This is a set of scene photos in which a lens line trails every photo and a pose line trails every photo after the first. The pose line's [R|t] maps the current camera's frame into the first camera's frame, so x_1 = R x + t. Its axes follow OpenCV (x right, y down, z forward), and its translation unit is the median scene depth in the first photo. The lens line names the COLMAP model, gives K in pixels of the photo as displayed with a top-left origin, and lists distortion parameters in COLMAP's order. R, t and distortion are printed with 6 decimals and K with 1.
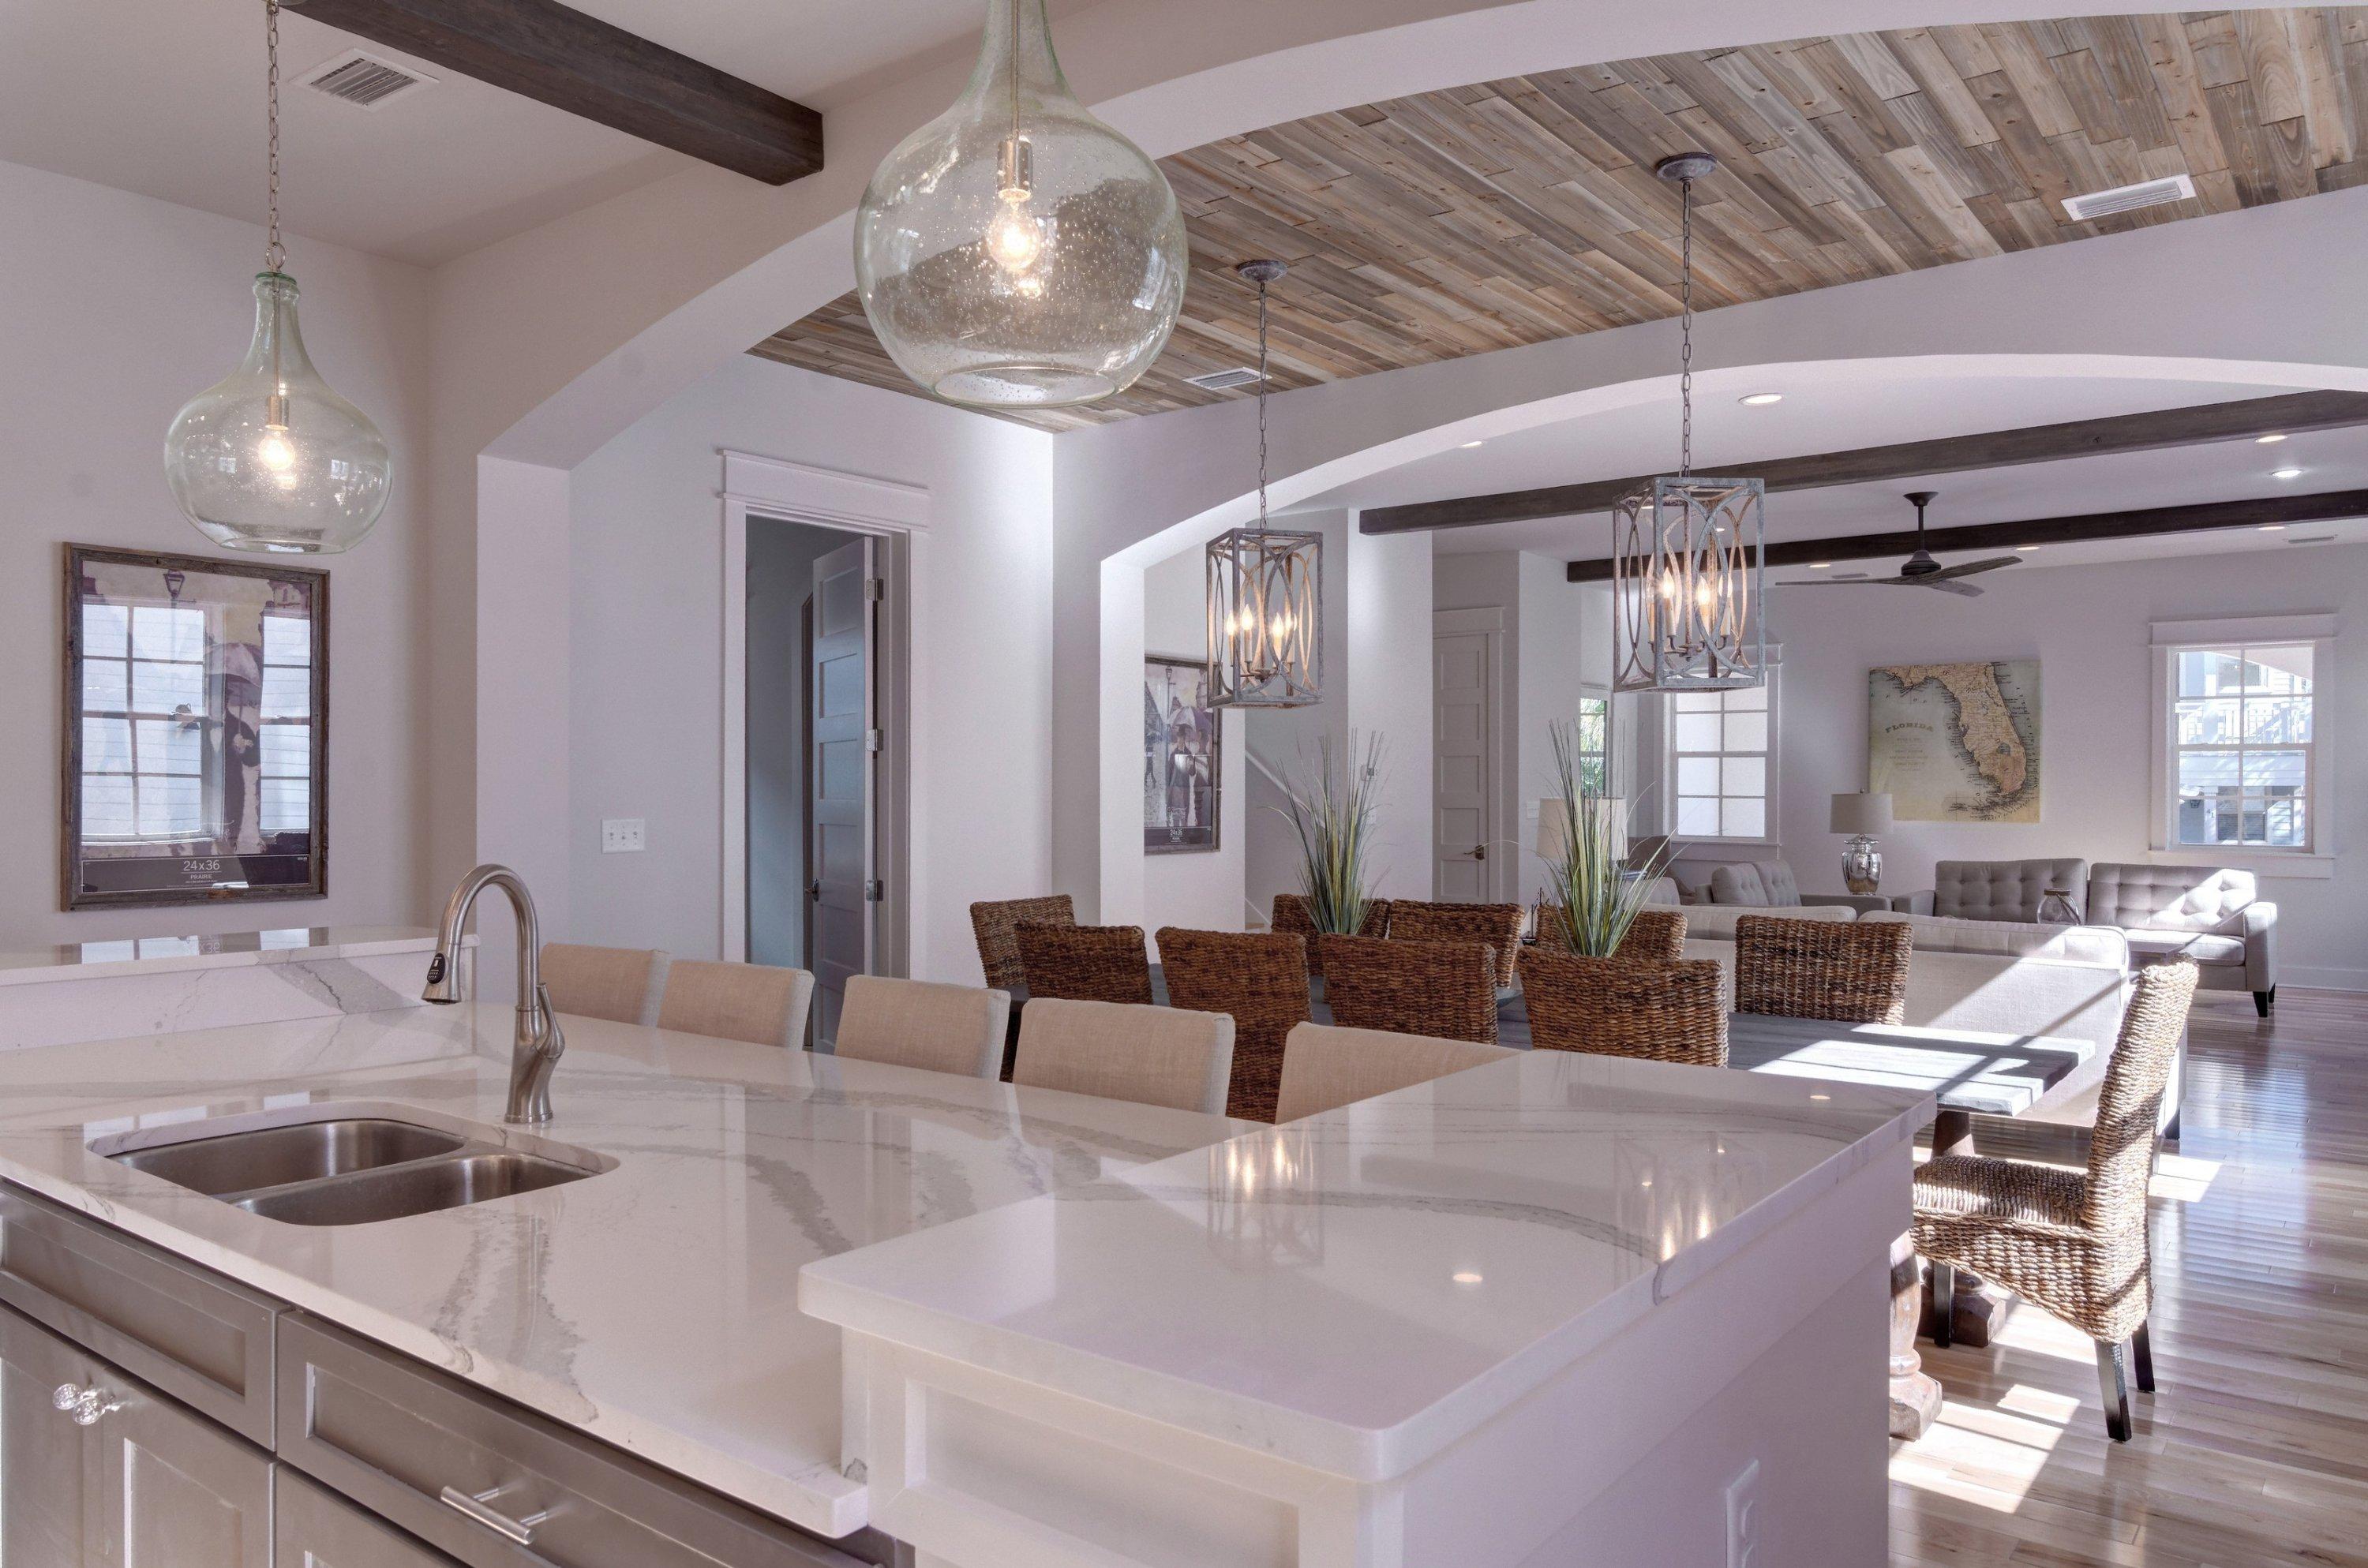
lens RADIAL K [[1609.2, 0, 1184.0], [0, 1609.2, 784.0], [0, 0, 1]] dist [0.002473, 0.002816]
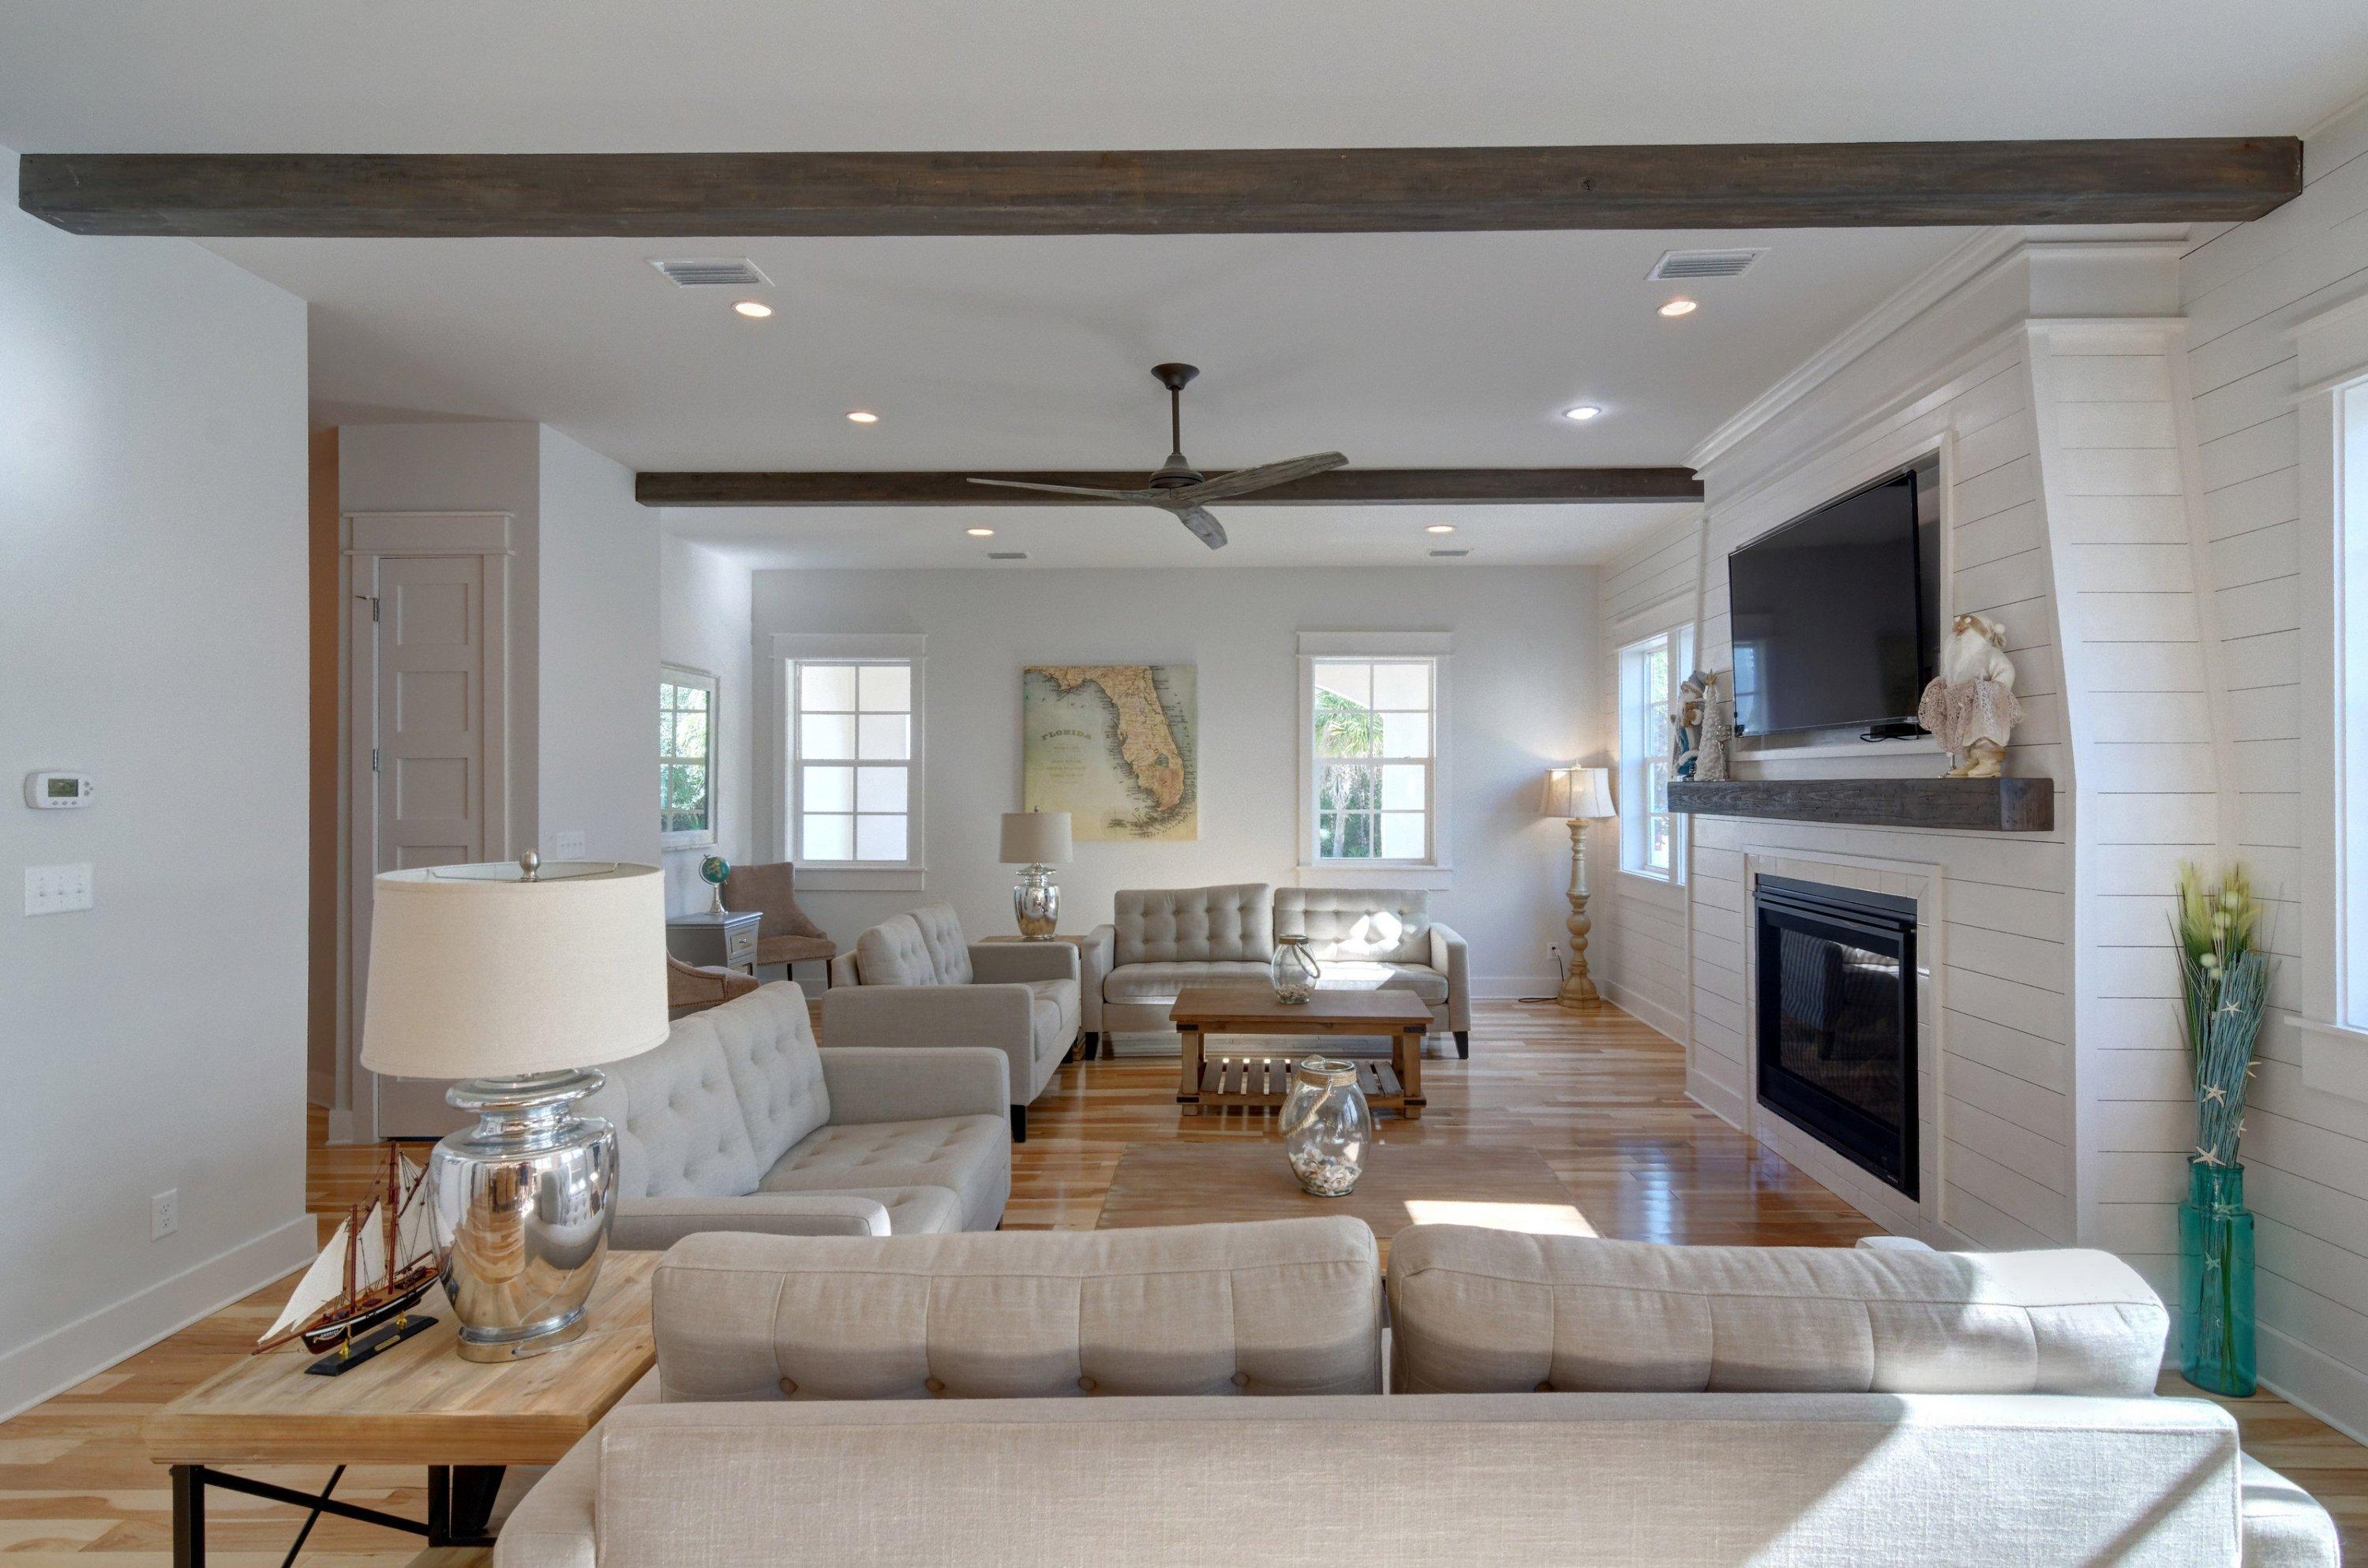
lens RADIAL K [[1046.0, 0, 1184.0], [0, 1046.0, 784.0], [0, 0, 1]] dist [0.002600, 0.000263]
pose [[0.796682, 0.000281, 0.604399, 0.156121], [0.002175, 0.999992, -0.003332, -0.006046], [-0.604395, 0.003969, 0.796675, 0.514456]]
